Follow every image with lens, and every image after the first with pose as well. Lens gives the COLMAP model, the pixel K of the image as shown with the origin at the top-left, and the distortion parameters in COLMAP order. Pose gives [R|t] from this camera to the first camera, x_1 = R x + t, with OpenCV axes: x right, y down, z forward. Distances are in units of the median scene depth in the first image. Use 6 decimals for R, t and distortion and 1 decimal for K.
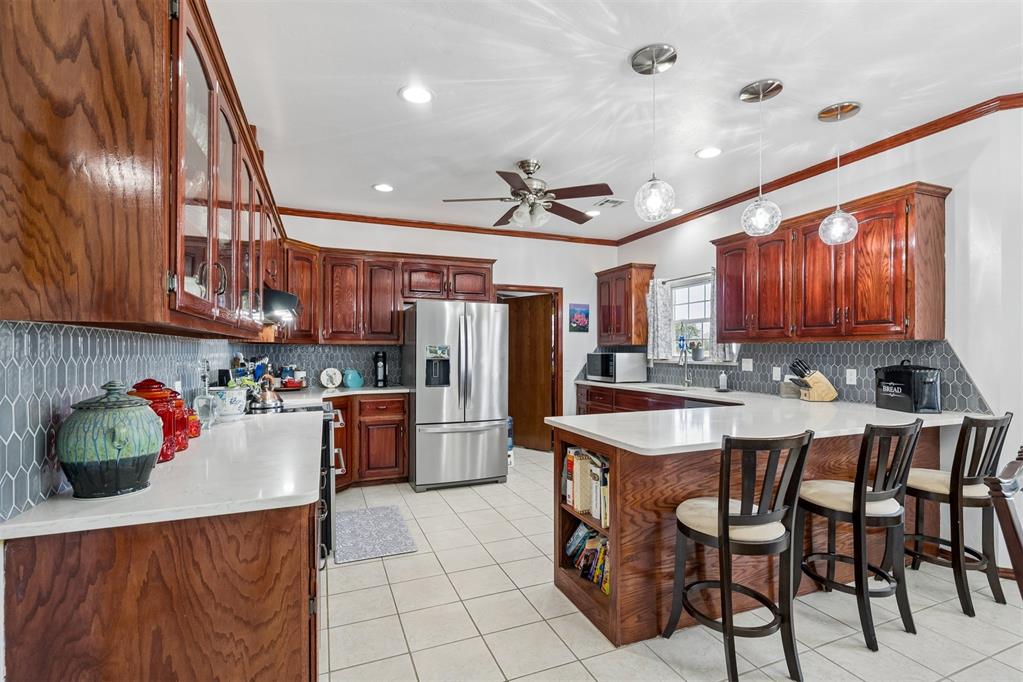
lens RADIAL K [[466.3, 0, 509.9], [0, 466.3, 347.2], [0, 0, 1]] dist [0.002466, 0.000032]
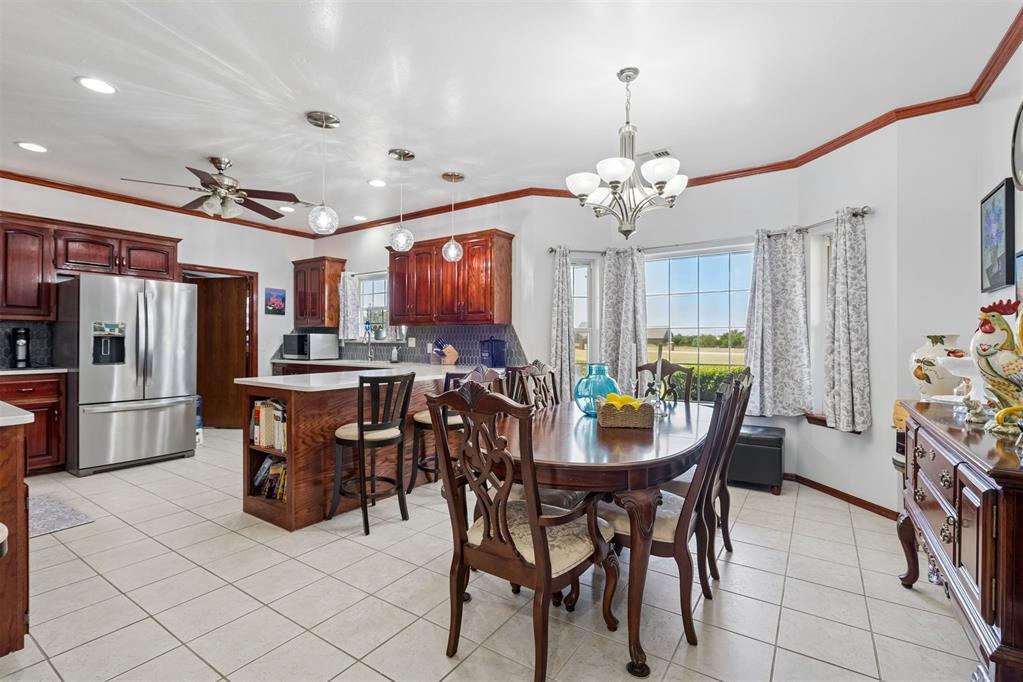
lens RADIAL K [[466.3, 0, 512.6], [0, 466.3, 342.1], [0, 0, 1]] dist [0.002466, 0.000032]
pose [[0.826224, 0.001153, 0.563341, -0.010196], [-0.007675, 0.999928, 0.009209, 0.027603], [-0.563290, -0.011932, 0.826173, -0.333373]]
